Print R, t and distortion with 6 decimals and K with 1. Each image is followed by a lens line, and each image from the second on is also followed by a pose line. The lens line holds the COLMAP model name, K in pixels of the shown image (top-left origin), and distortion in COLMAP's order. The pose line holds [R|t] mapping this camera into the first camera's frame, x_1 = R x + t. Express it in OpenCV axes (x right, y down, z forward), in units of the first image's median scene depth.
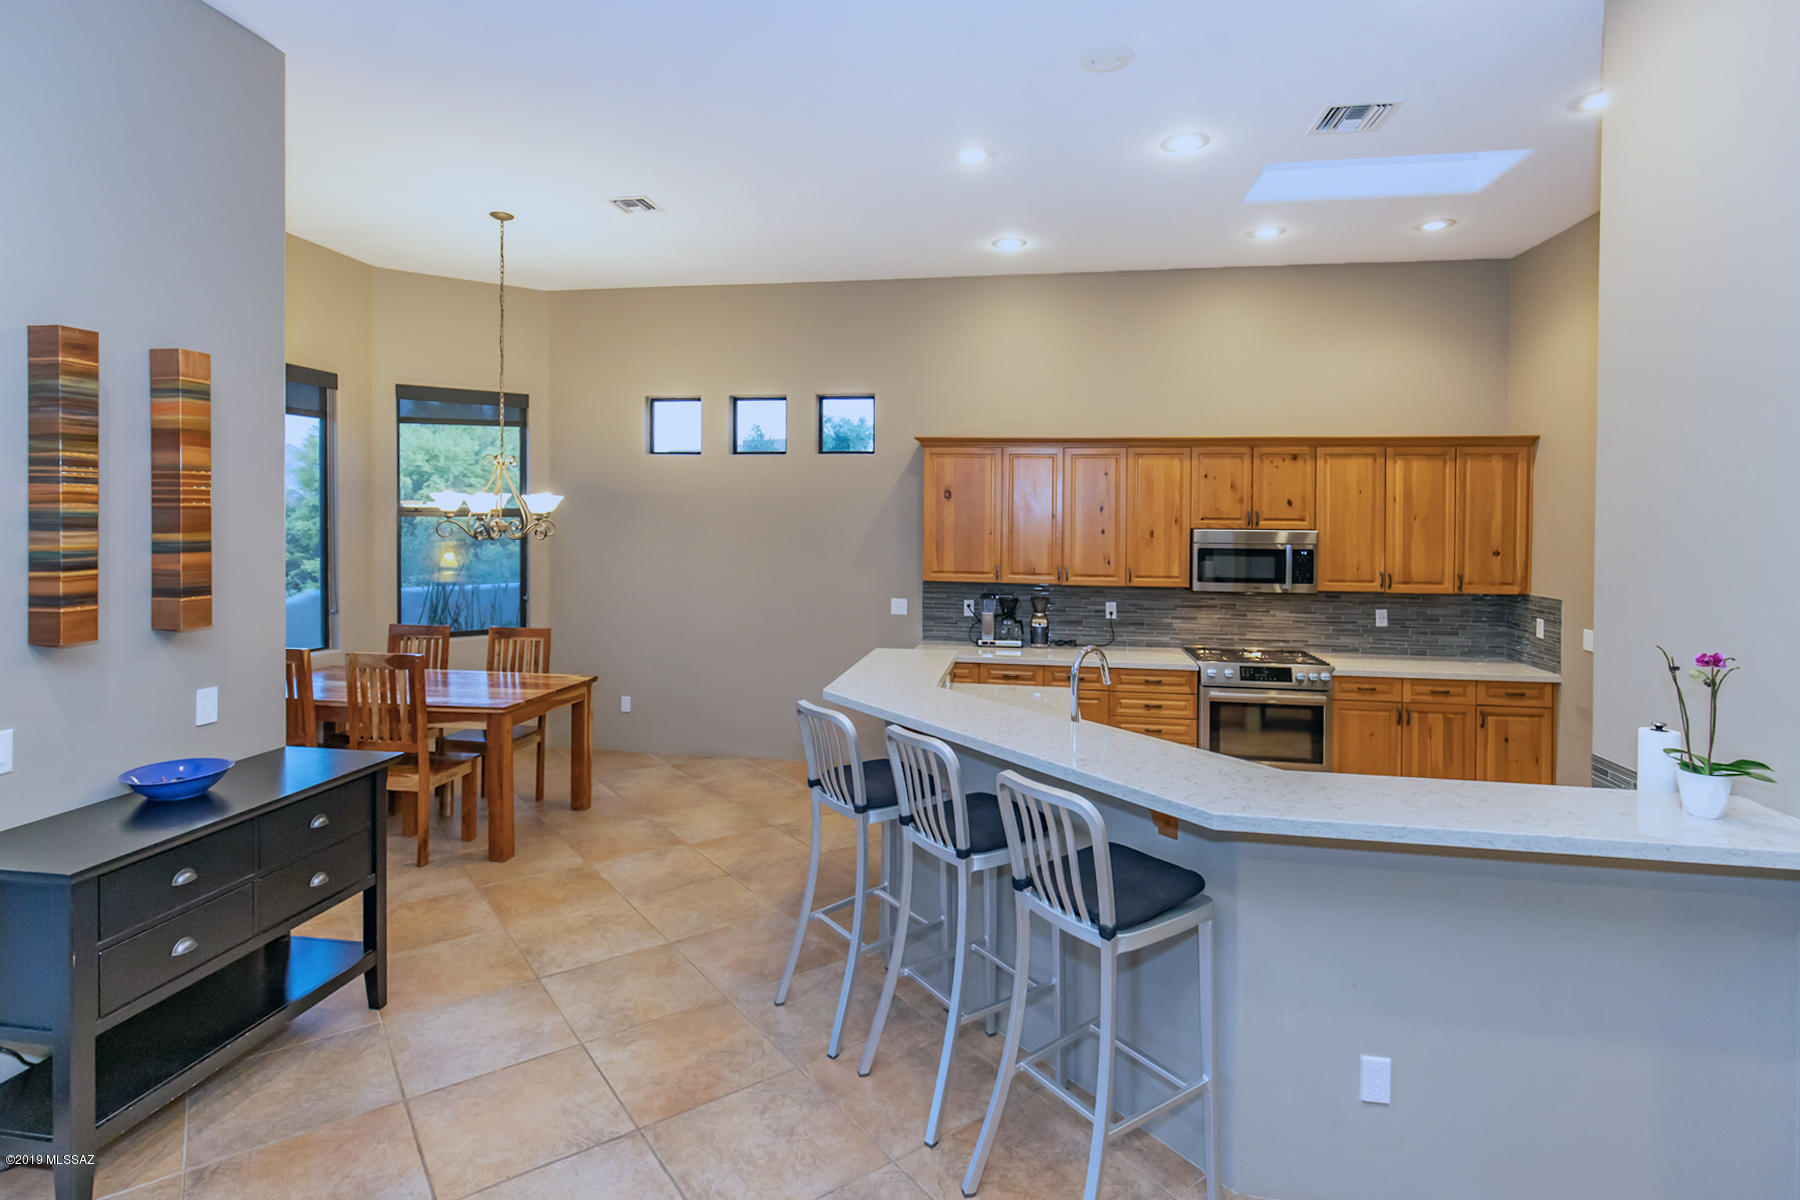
lens RADIAL K [[912.0, 0, 885.5], [0, 912.0, 520.5], [0, 0, 1]] dist [-0.000073, -0.000478]
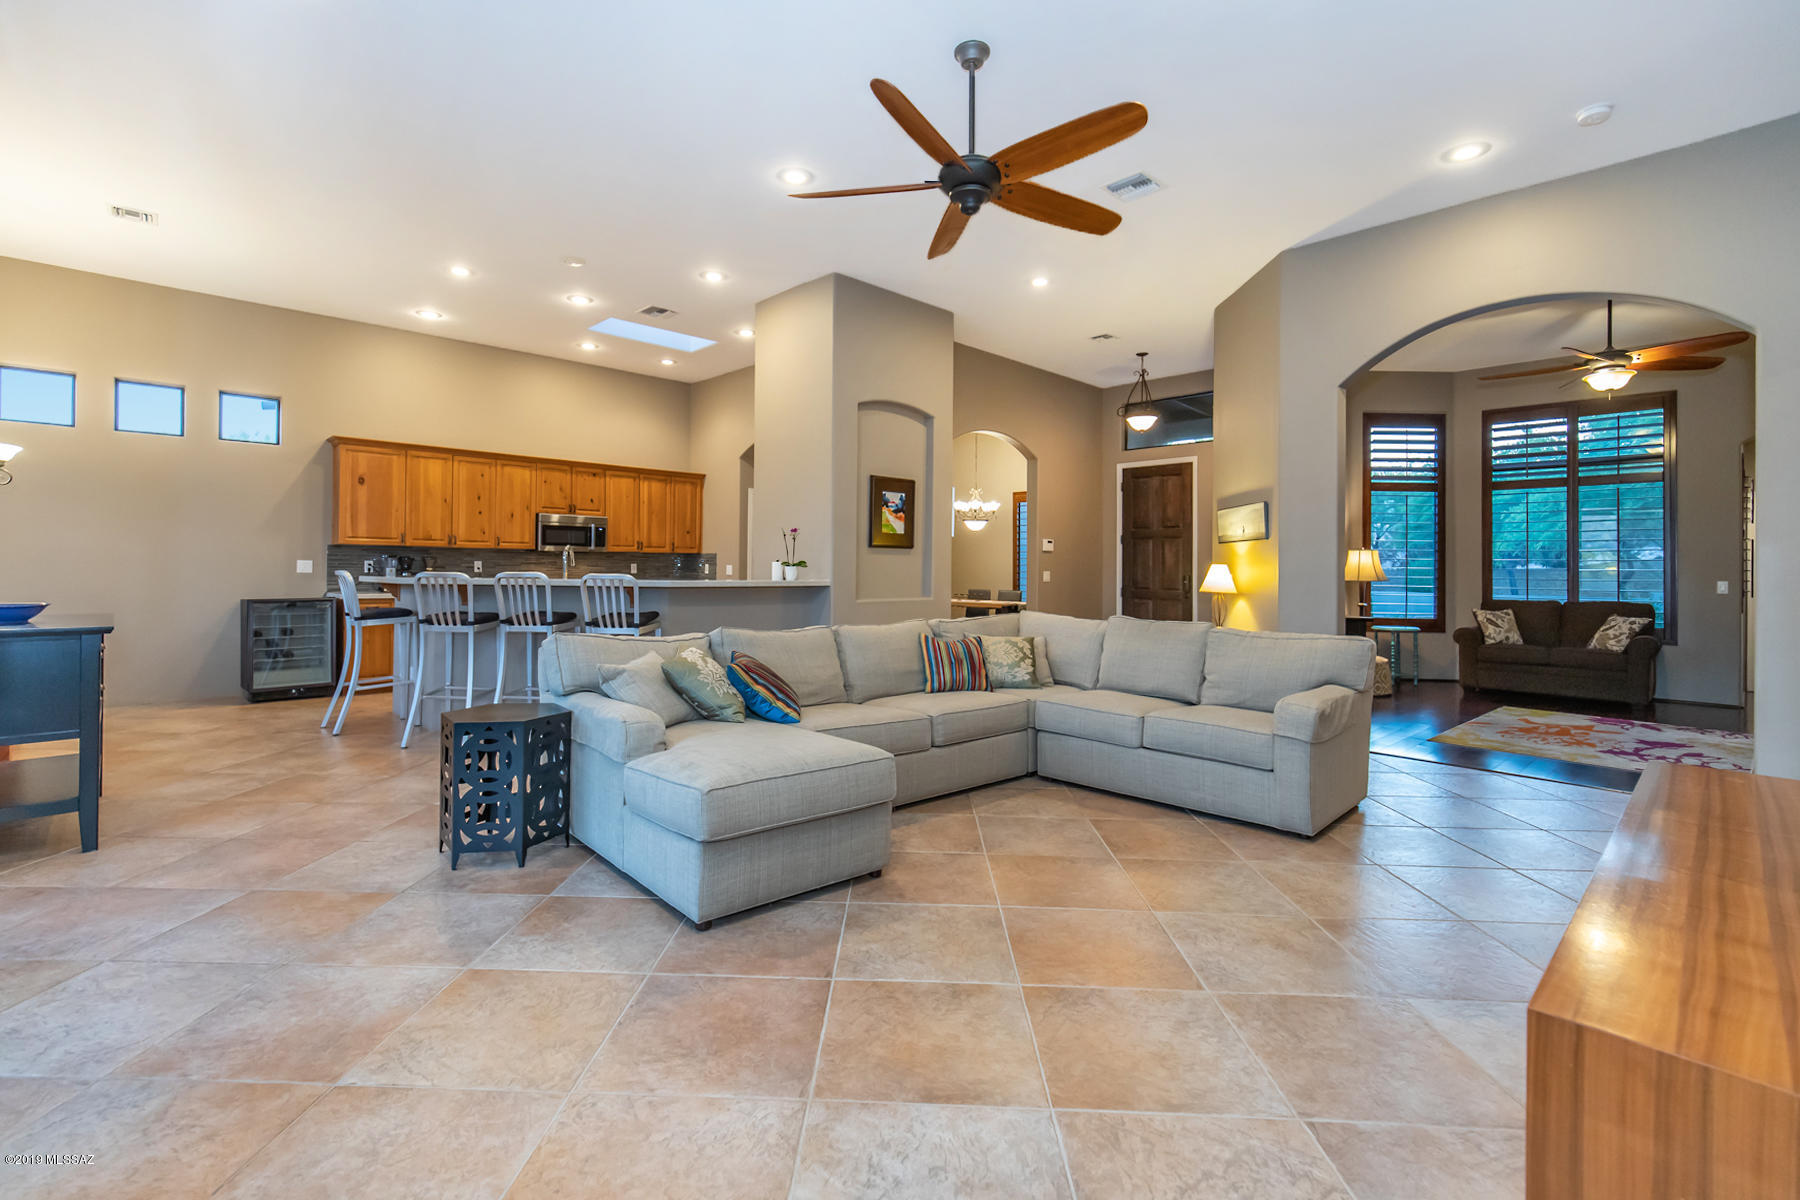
lens RADIAL K [[800.8, 0, 899.1], [0, 800.8, 553.1], [0, 0, 1]] dist [-0.000476, -0.000017]
pose [[0.588257, 0.009087, 0.808623, -0.454518], [-0.005288, 0.999959, -0.007390, 0.090125], [-0.808657, 0.000071, 0.588281, -0.381264]]
